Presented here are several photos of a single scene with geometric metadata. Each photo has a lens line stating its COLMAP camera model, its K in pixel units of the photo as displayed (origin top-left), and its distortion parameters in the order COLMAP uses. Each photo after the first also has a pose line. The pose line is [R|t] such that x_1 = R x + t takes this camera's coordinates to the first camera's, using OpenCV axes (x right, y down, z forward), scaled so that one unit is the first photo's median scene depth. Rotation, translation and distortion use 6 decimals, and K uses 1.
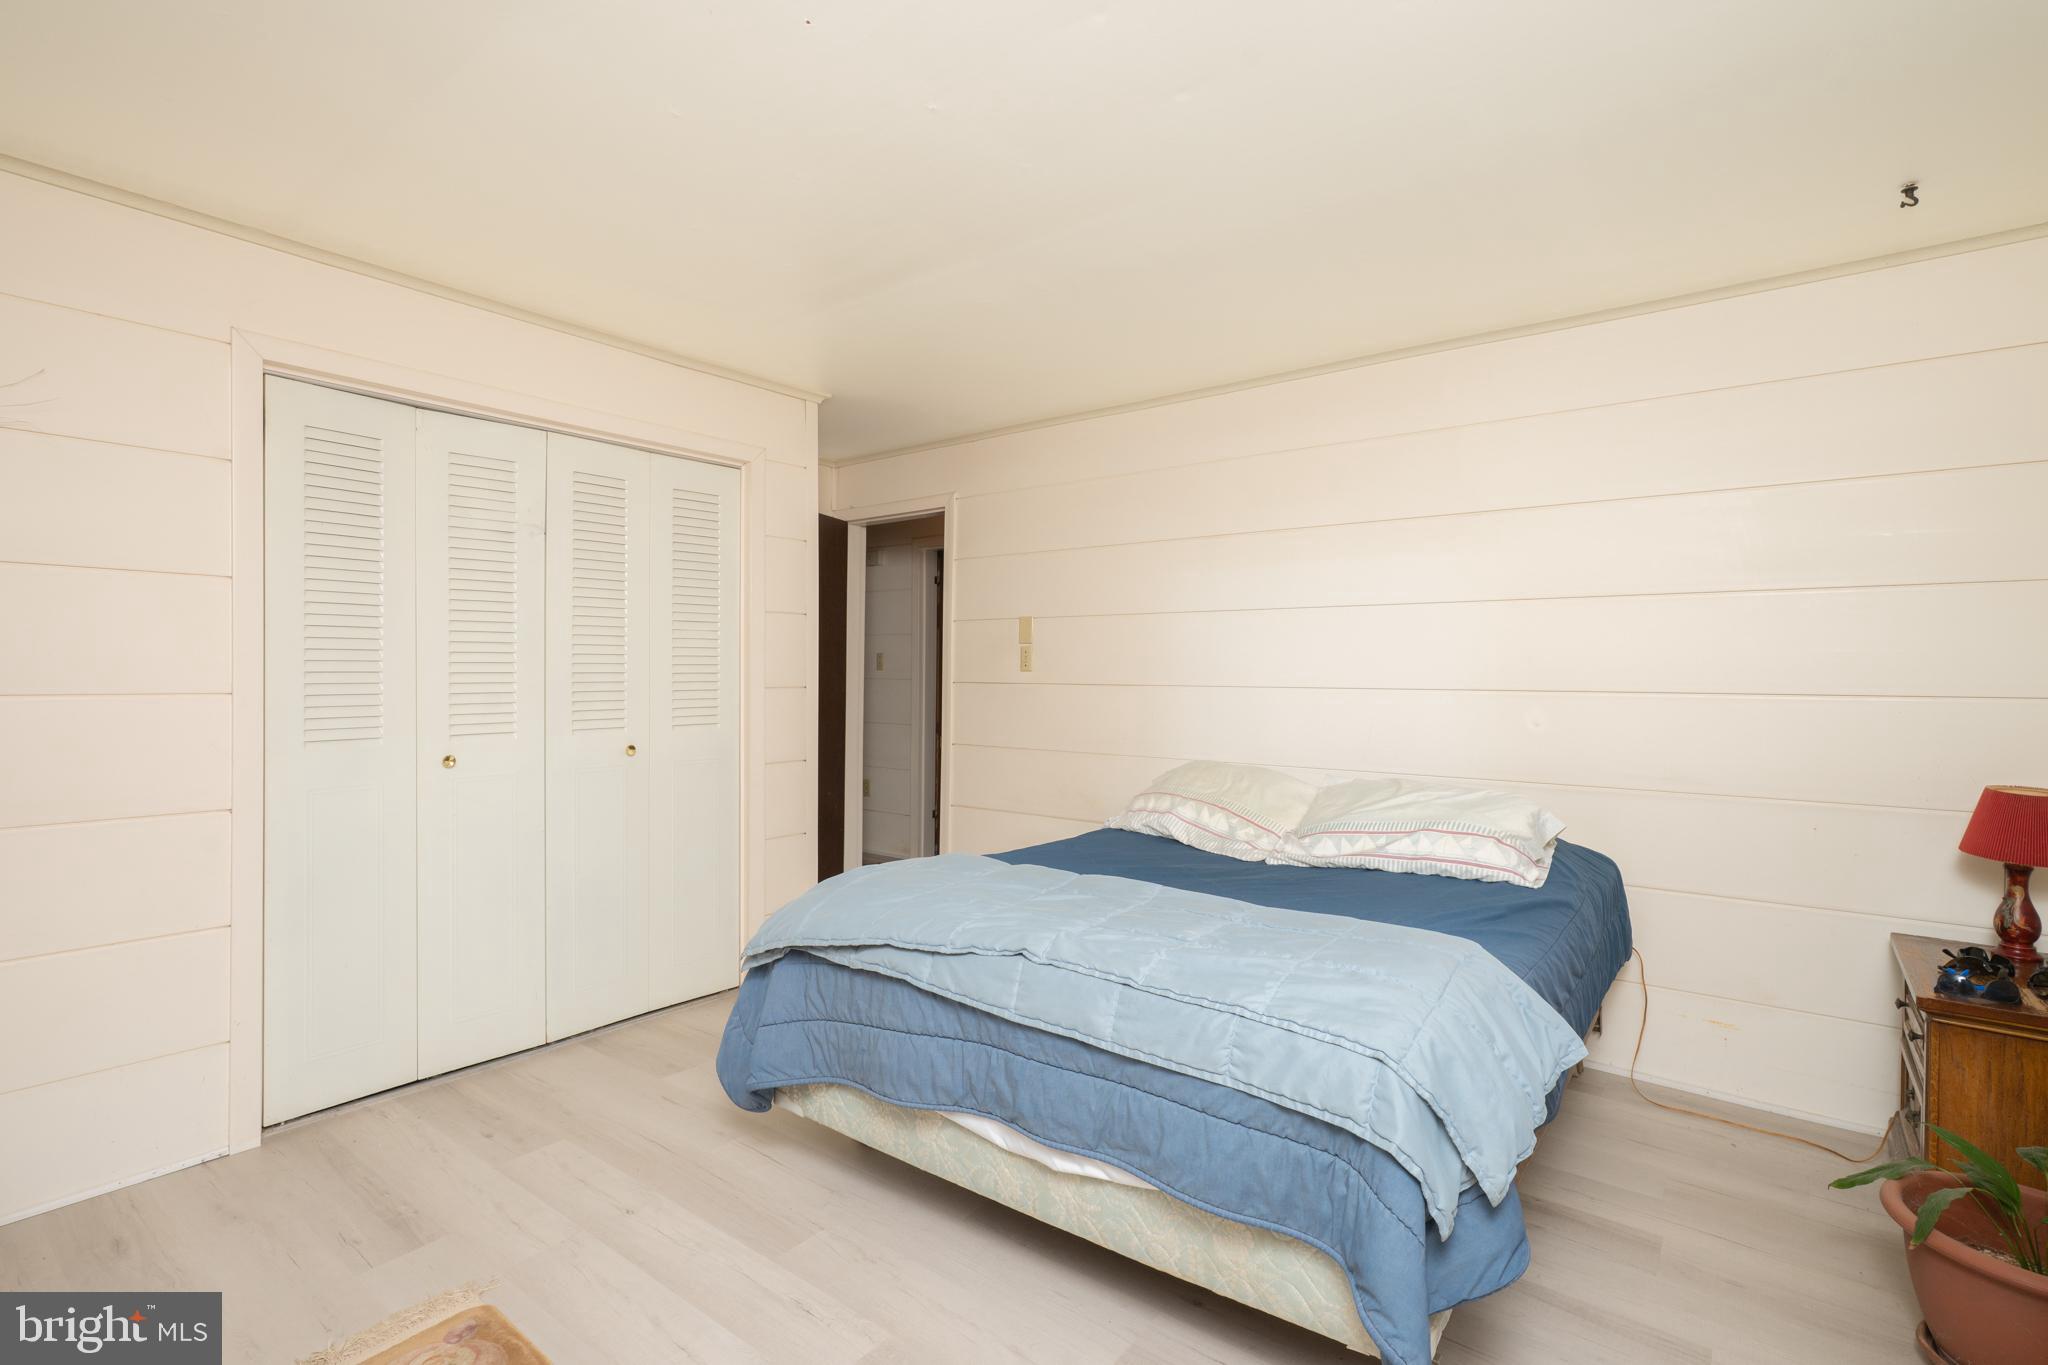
lens RADIAL K [[975.3, 0, 1021.2], [0, 975.3, 687.5], [0, 0, 1]] dist [-0.000769, 0.000895]
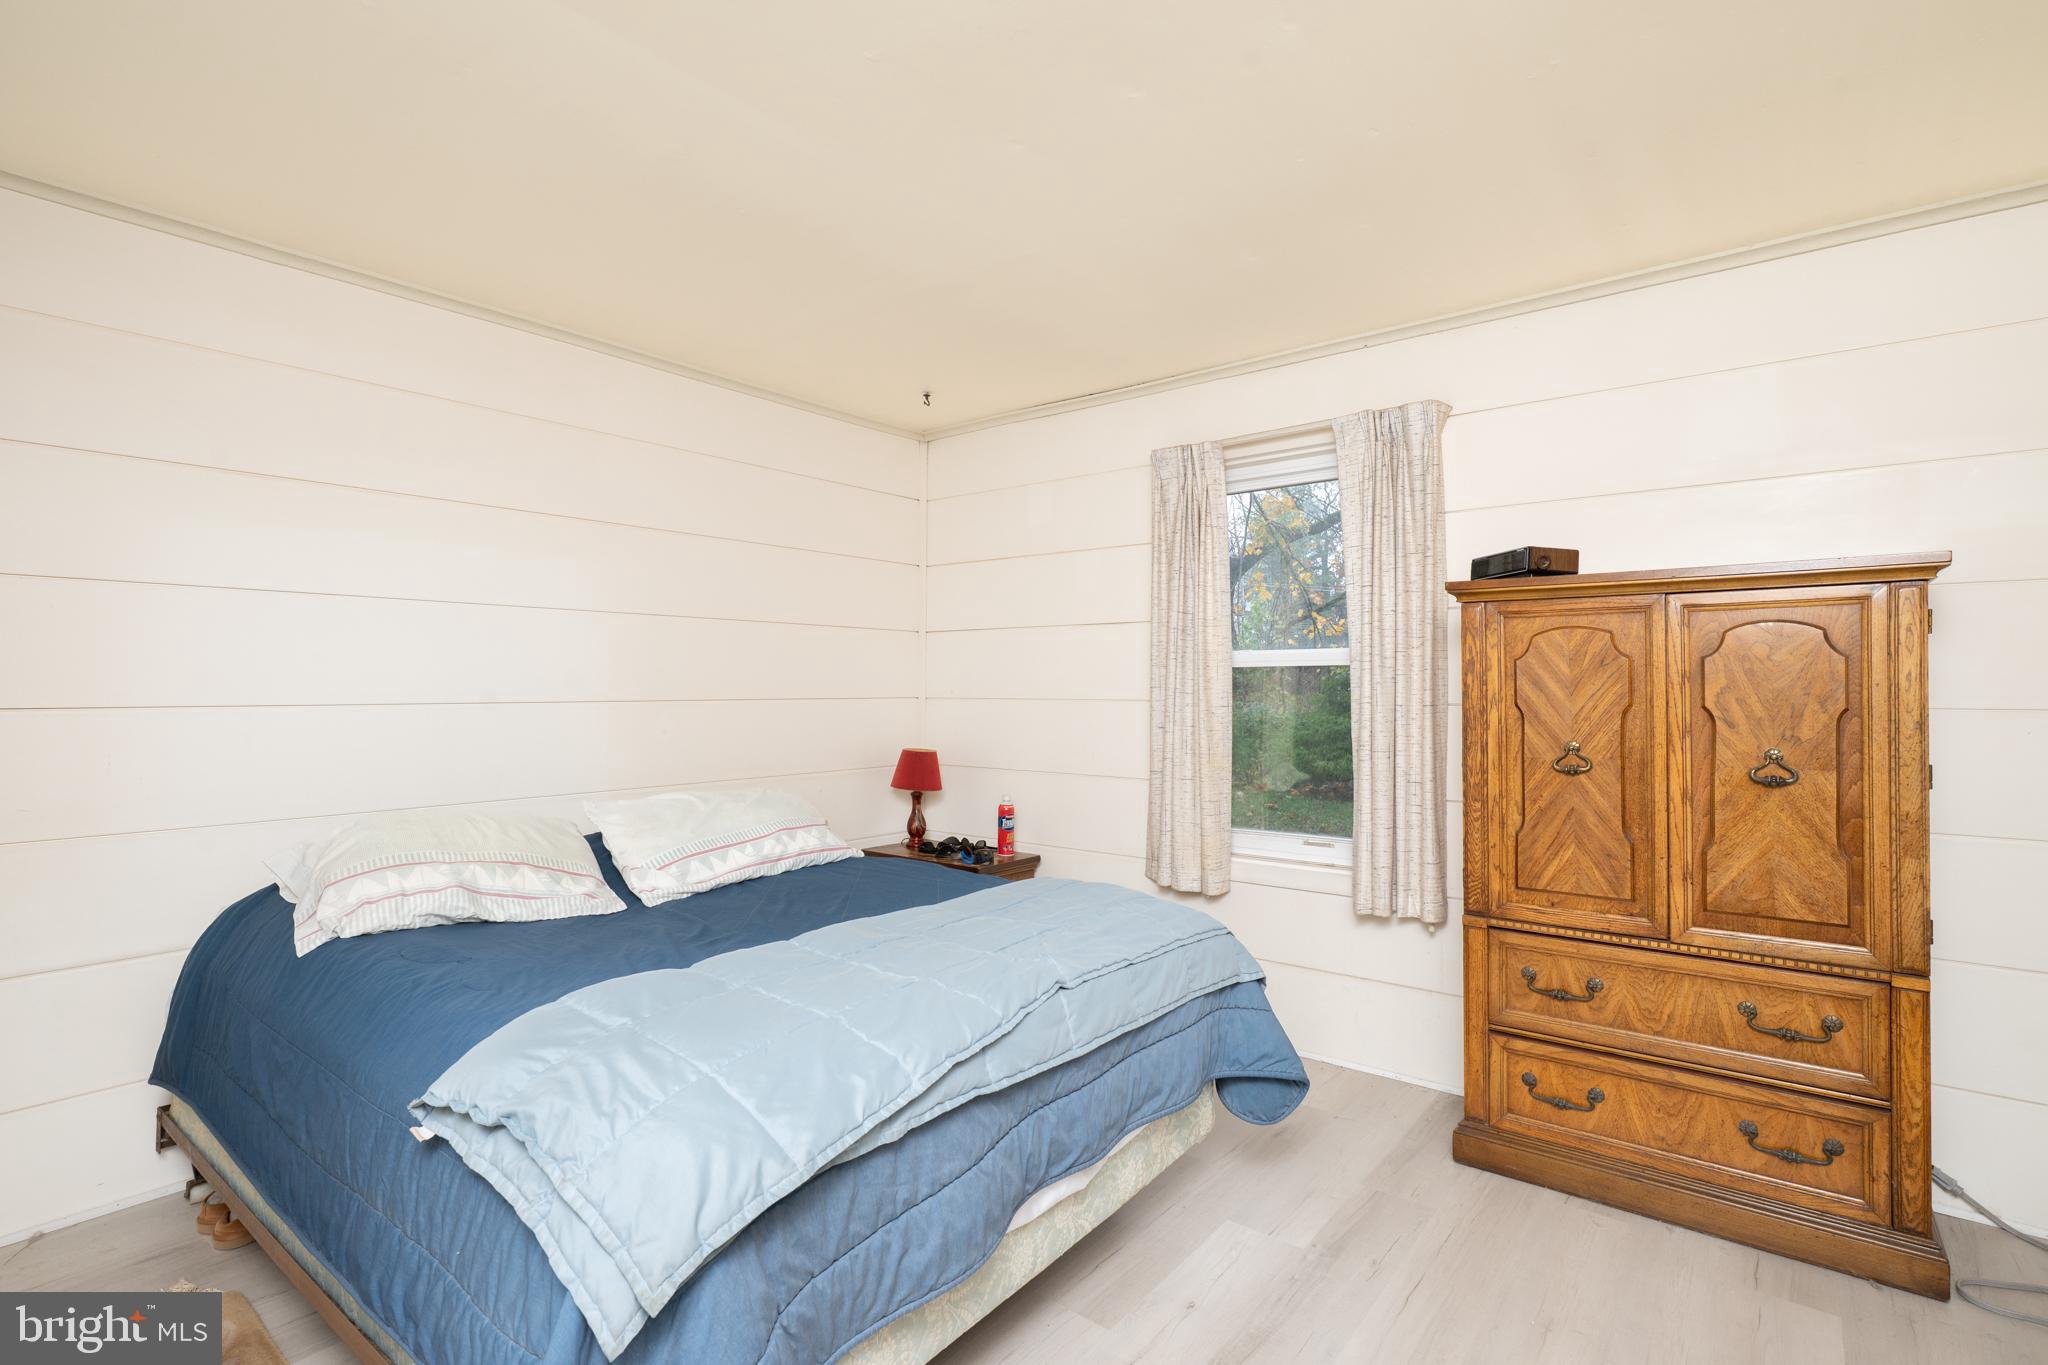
lens RADIAL K [[975.3, 0, 1021.7], [0, 975.3, 673.4], [0, 0, 1]] dist [-0.000769, 0.000895]
pose [[0.014248, 0.003508, 0.999892, -0.873177], [0.010170, 0.999942, -0.003653, -0.028593], [-0.999847, 0.010221, 0.014212, 0.938586]]
